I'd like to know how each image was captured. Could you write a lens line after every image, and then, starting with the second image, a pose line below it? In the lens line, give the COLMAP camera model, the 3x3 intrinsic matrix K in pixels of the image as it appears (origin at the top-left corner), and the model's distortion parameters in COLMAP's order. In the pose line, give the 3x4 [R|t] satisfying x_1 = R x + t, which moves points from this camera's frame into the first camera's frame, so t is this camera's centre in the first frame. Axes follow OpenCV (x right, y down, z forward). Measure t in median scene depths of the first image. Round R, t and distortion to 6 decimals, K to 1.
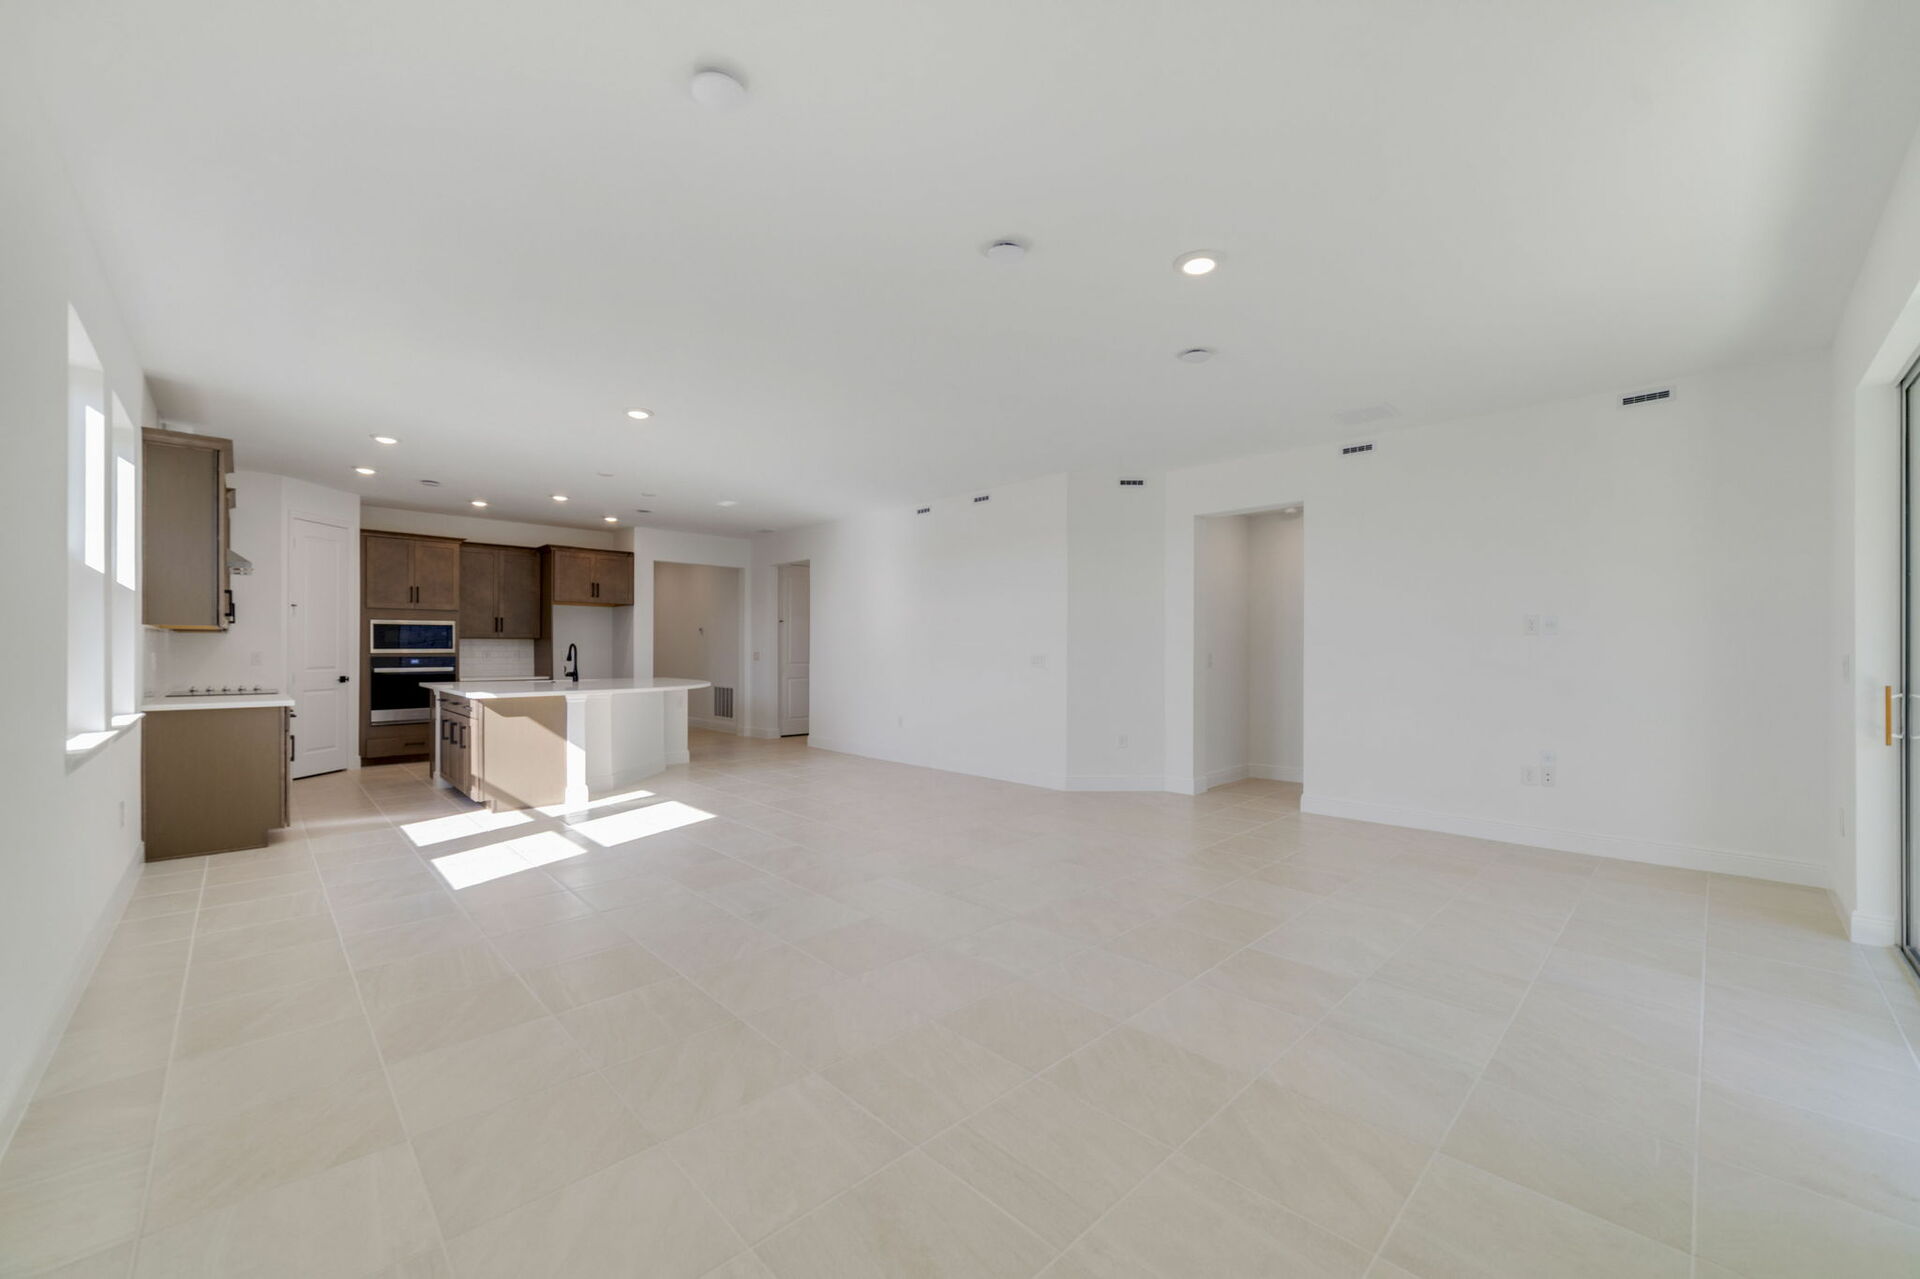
lens RADIAL K [[735.7, 0, 964.5], [0, 735.7, 645.5], [0, 0, 1]] dist [-0.019797, 0.005117]
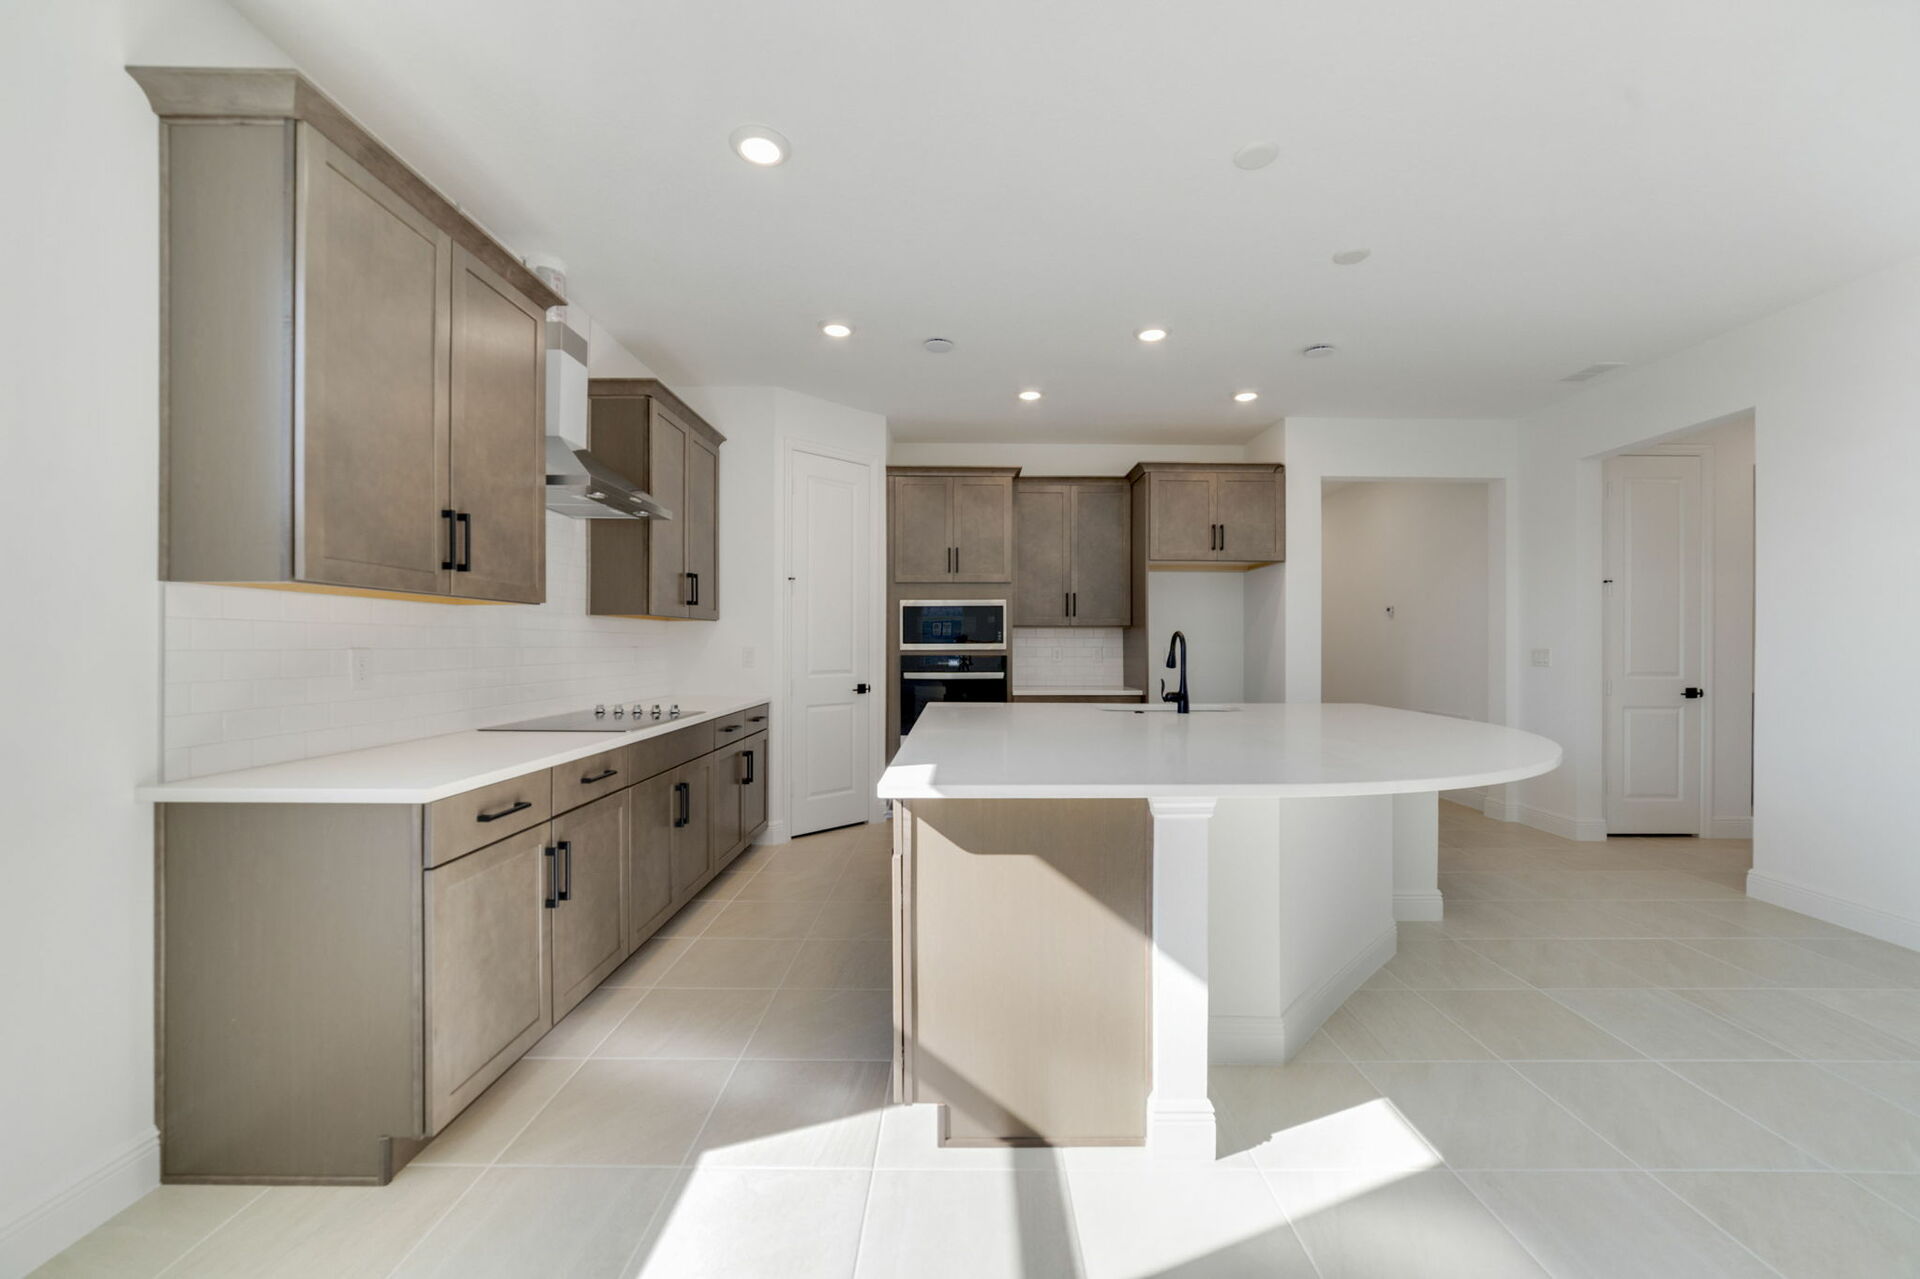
lens RADIAL K [[735.7, 0, 964.5], [0, 735.7, 645.5], [0, 0, 1]] dist [-0.019797, 0.005117]
pose [[0.707705, -0.000181, -0.706508, -0.276284], [0.004401, 0.999982, 0.004153, 0.003541], [0.706495, -0.006049, 0.707692, 0.526188]]
